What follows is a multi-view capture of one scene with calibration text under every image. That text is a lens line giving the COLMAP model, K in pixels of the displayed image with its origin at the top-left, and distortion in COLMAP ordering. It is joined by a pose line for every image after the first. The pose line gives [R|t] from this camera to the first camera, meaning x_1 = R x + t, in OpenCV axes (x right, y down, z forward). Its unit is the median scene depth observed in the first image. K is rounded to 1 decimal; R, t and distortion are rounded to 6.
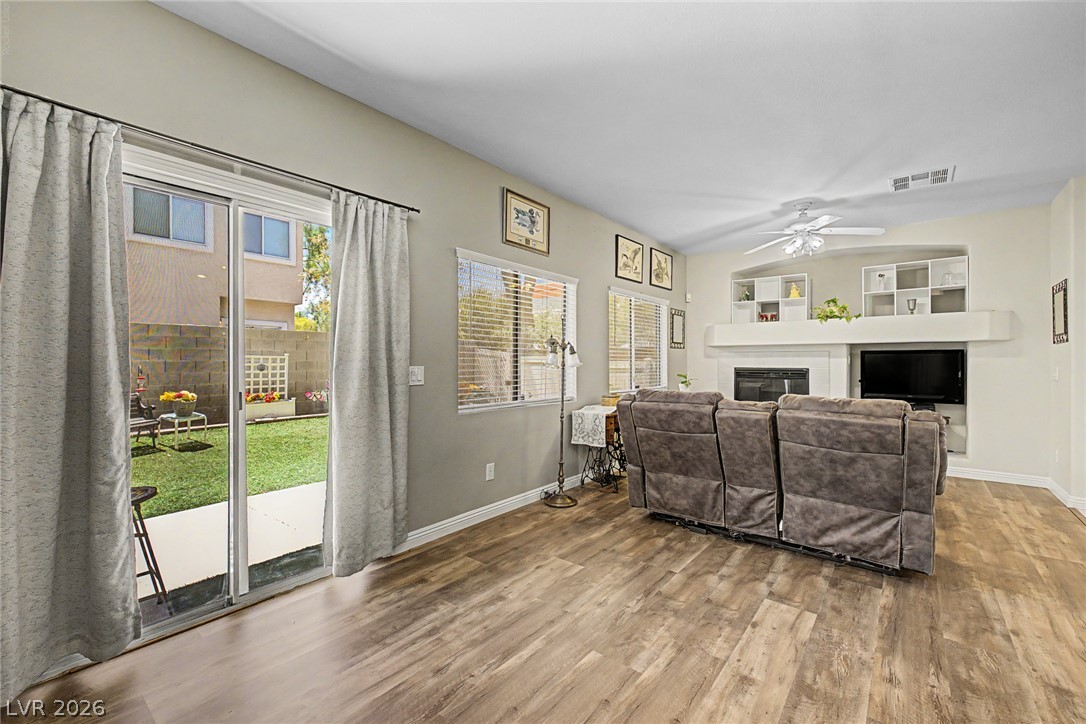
lens RADIAL K [[455.1, 0, 541.4], [0, 455.1, 361.5], [0, 0, 1]] dist [0.006140, -0.000648]
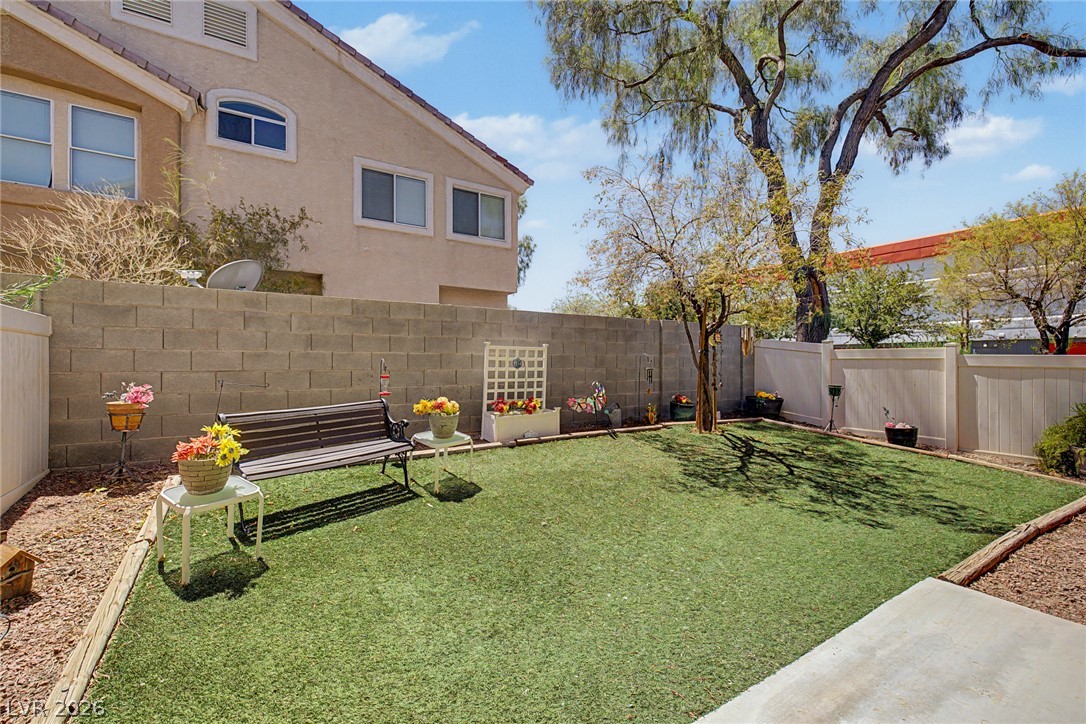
lens RADIAL K [[455.1, 0, 541.4], [0, 455.1, 361.5], [0, 0, 1]] dist [0.006140, -0.000648]
pose [[0.946268, -0.001532, -0.323381, -0.755348], [0.000338, 0.999993, -0.003748, 0.028219], [0.323384, 0.003437, 0.946261, 0.748489]]
